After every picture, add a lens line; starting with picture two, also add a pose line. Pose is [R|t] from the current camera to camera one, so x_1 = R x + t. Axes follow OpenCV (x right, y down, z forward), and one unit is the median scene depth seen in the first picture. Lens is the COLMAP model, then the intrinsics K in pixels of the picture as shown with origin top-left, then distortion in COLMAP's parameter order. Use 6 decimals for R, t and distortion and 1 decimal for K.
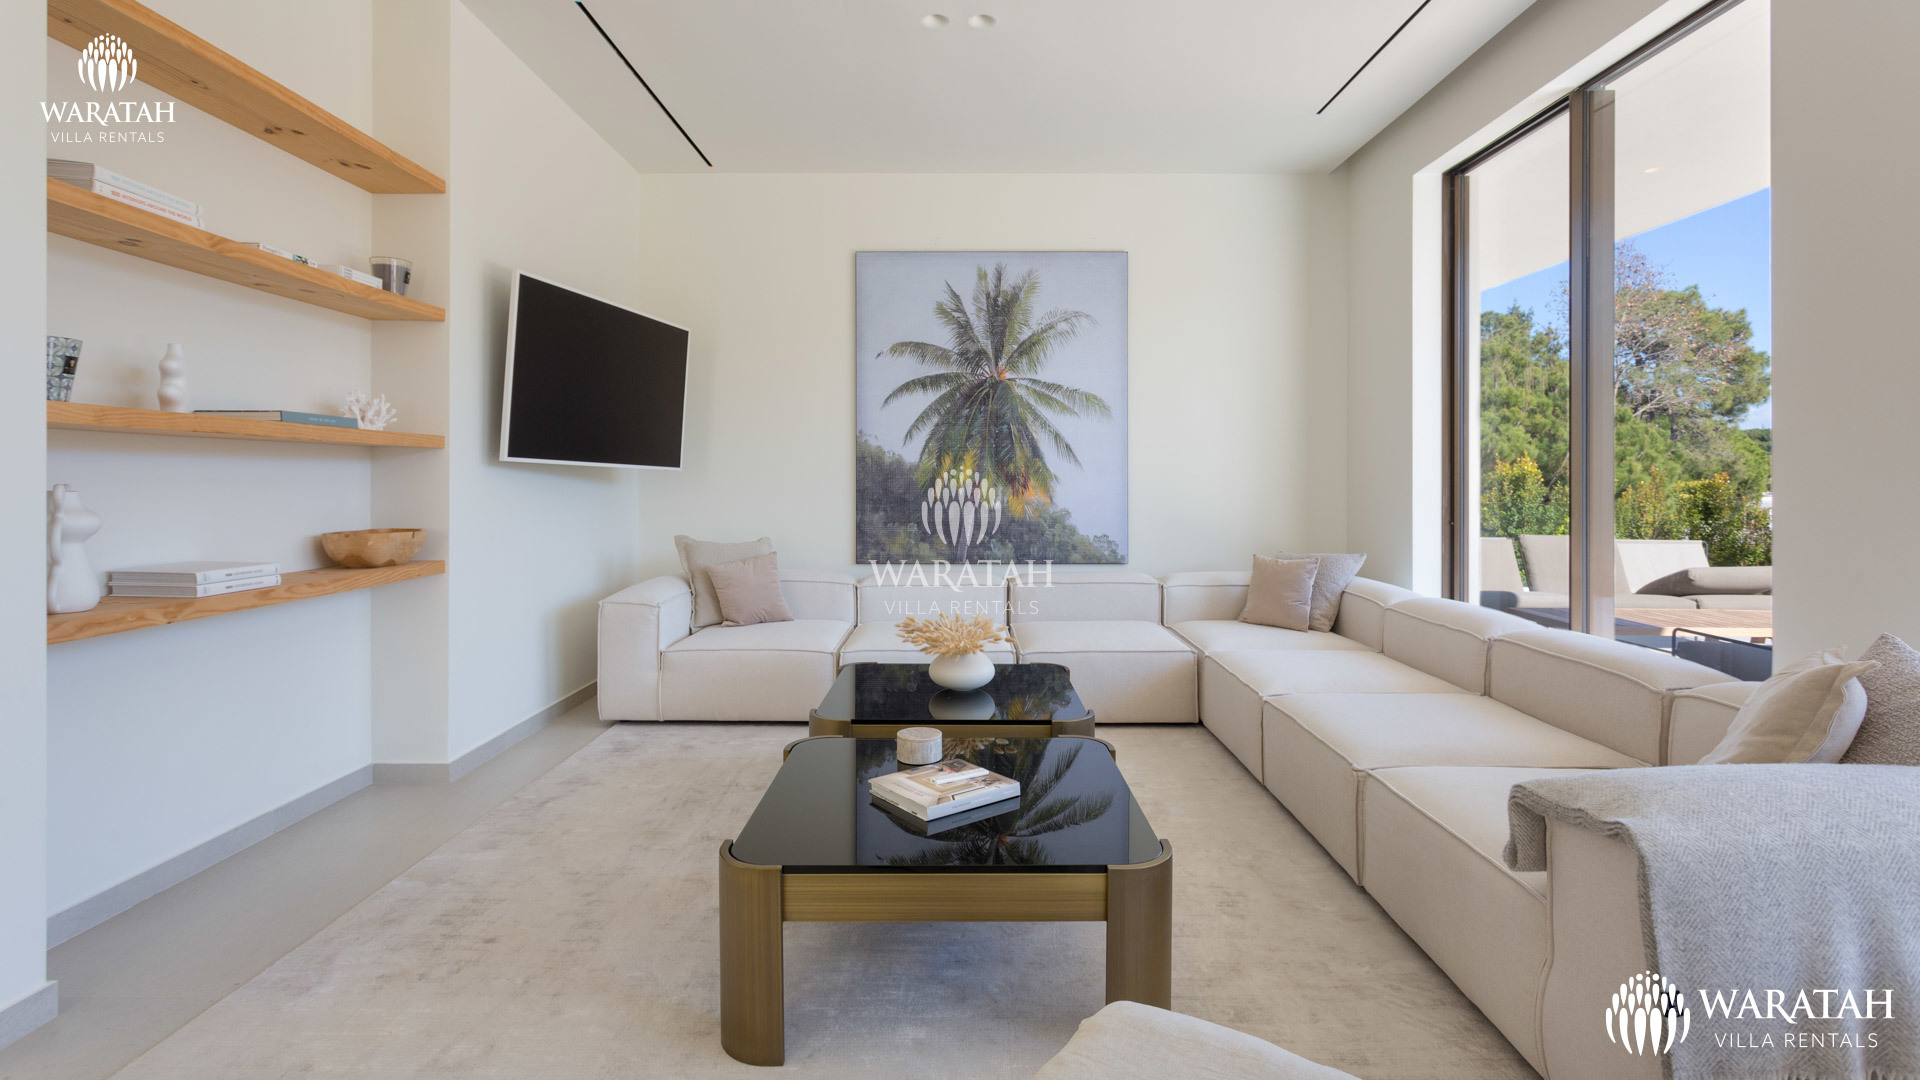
lens RADIAL K [[911.6, 0, 961.9], [0, 911.6, 490.0], [0, 0, 1]] dist [0.009531, 0.000517]
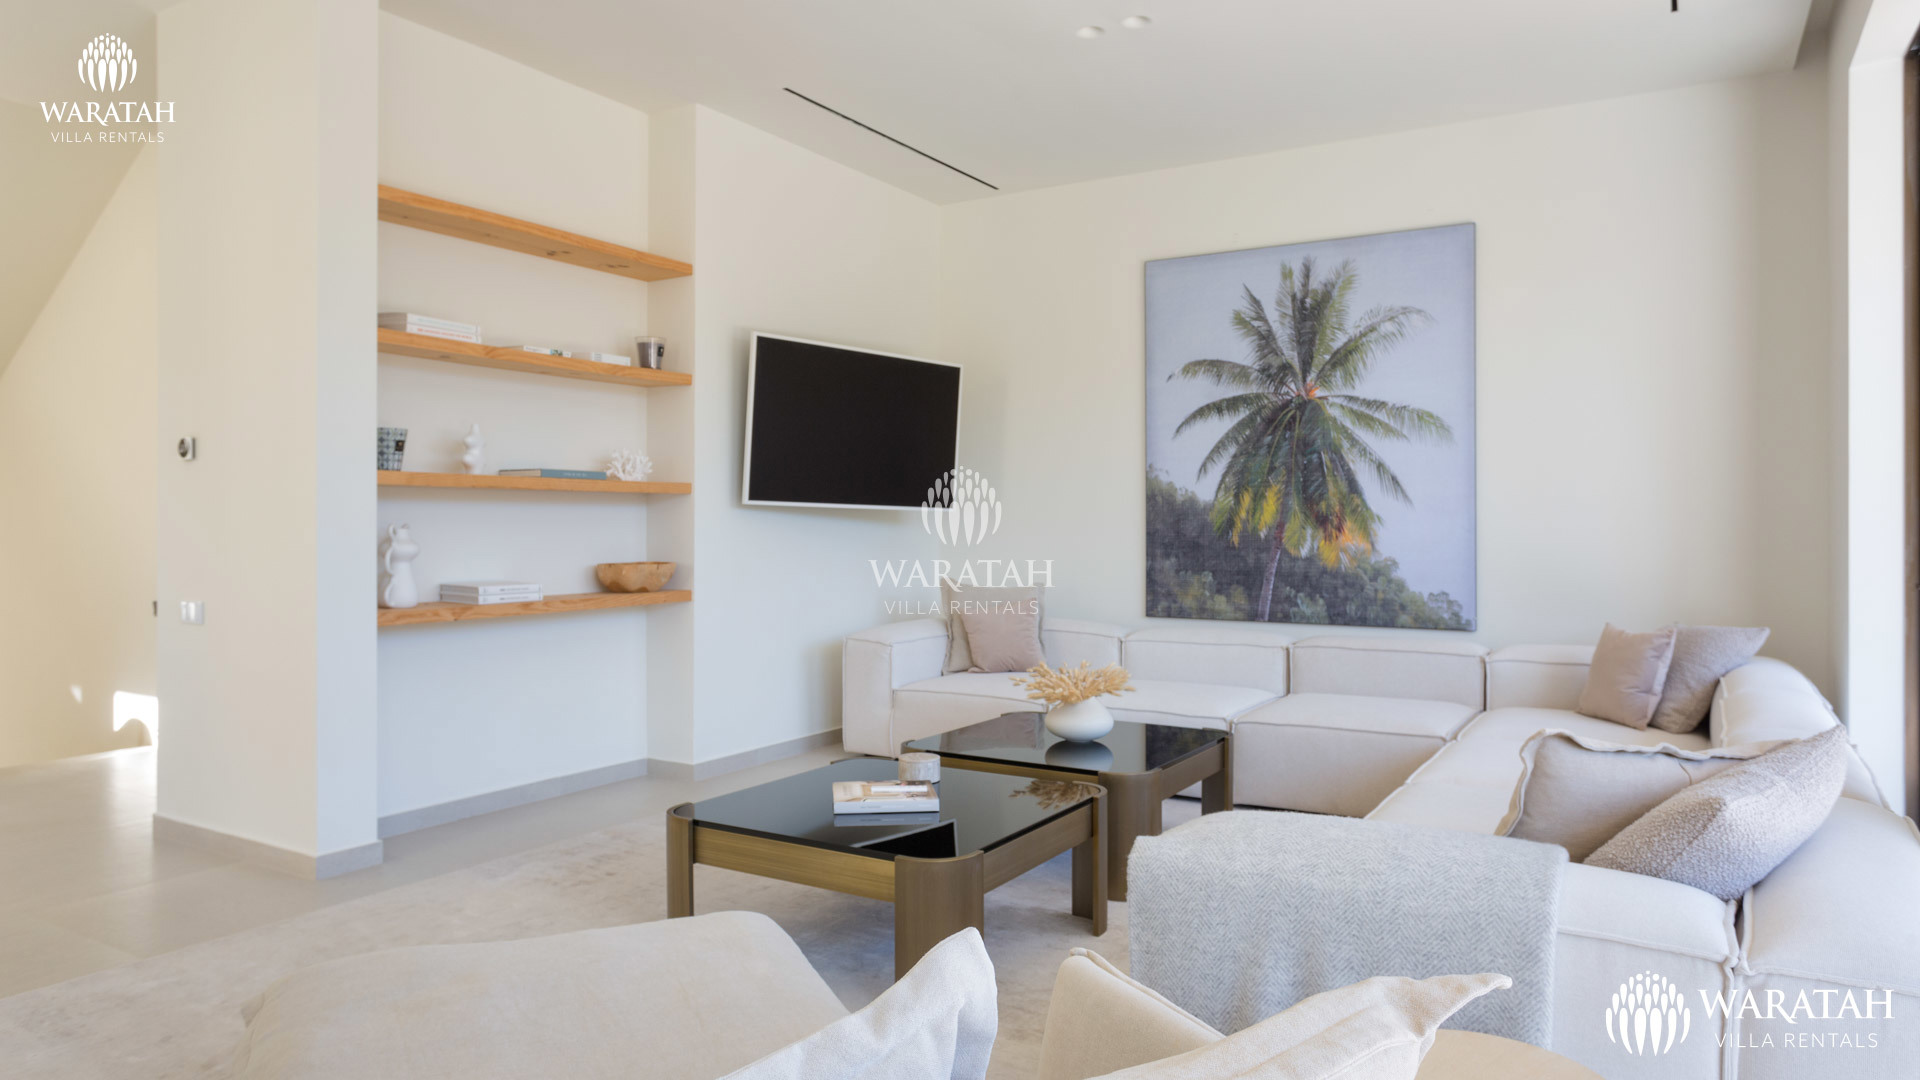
lens RADIAL K [[1209.0, 0, 960.0], [0, 1209.0, 540.0], [0, 0, 1]] dist [-0.004023, -0.000506]
pose [[0.854630, 0.008494, -0.519169, 0.338952], [-0.006023, 0.999961, 0.006445, 0.000699], [0.519203, -0.002381, 0.854647, -0.089483]]
